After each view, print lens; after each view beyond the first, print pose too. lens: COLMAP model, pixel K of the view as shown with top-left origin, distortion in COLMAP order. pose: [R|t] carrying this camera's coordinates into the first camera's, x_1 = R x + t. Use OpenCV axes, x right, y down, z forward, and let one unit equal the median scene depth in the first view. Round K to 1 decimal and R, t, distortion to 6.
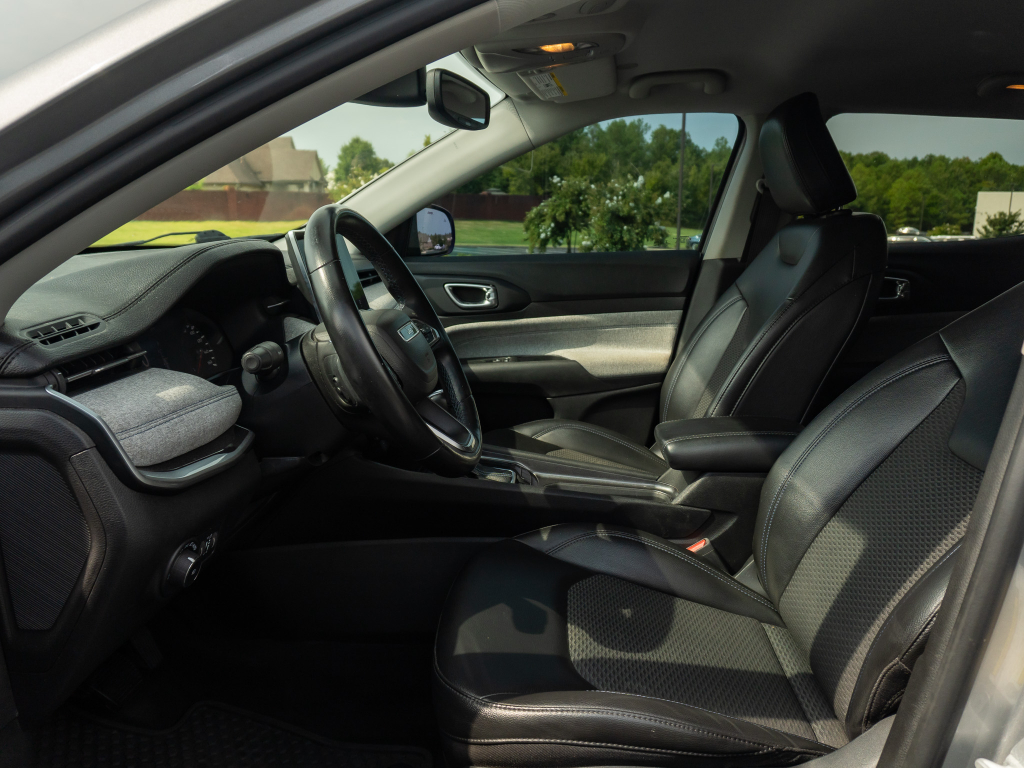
lens RADIAL K [[802.4, 0, 512.0], [0, 802.4, 384.0], [0, 0, 1]] dist [-0.012934, -0.005592]
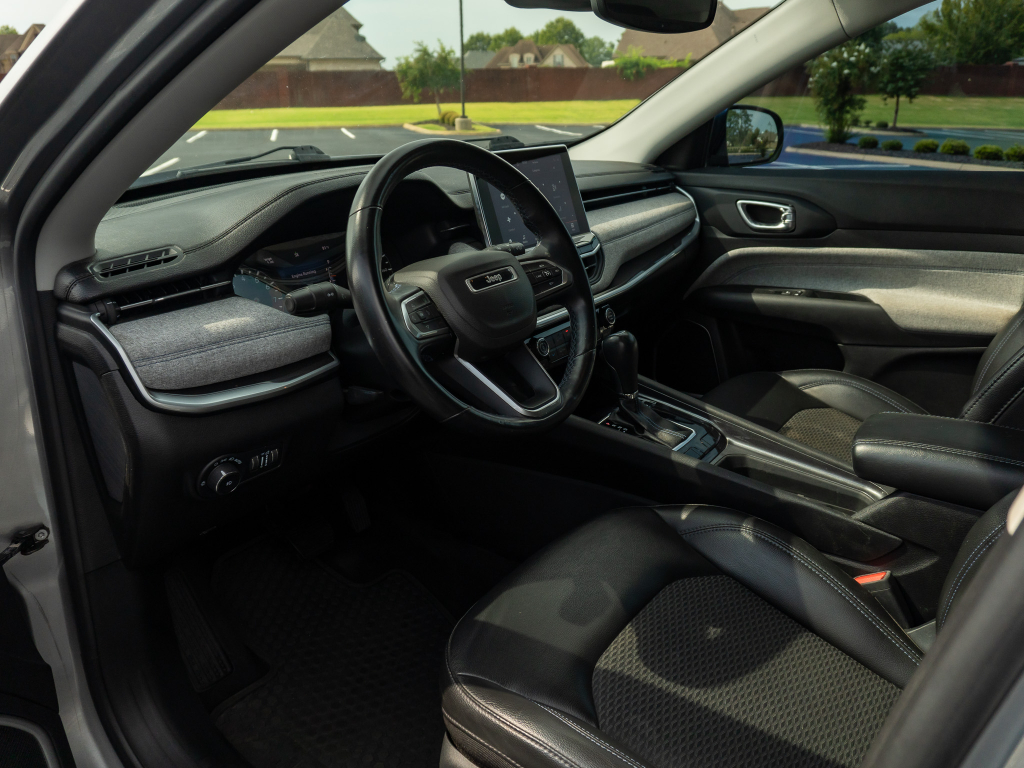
lens RADIAL K [[774.0, 0, 512.0], [0, 774.0, 384.0], [0, 0, 1]] dist [-0.018207, 0.003543]
pose [[0.832266, 0.180577, -0.524142, 0.196209], [-0.097500, 0.978404, 0.182262, -0.057473], [0.545735, -0.100587, 0.831899, 0.128104]]
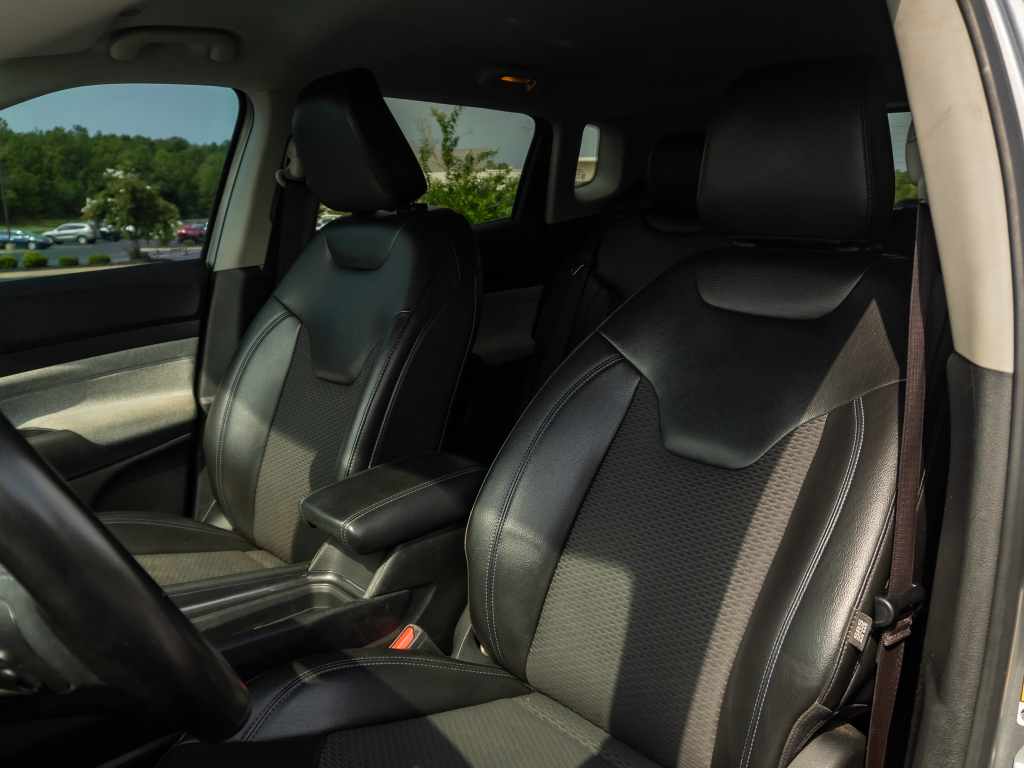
lens RADIAL K [[813.0, 0, 512.0], [0, 813.0, 384.0], [0, 0, 1]] dist [-0.037178, -0.000367]
pose [[0.693702, -0.185460, 0.695976, -0.134678], [0.174514, 0.980768, 0.087405, -0.062759], [-0.698801, 0.060824, 0.712726, 0.225380]]
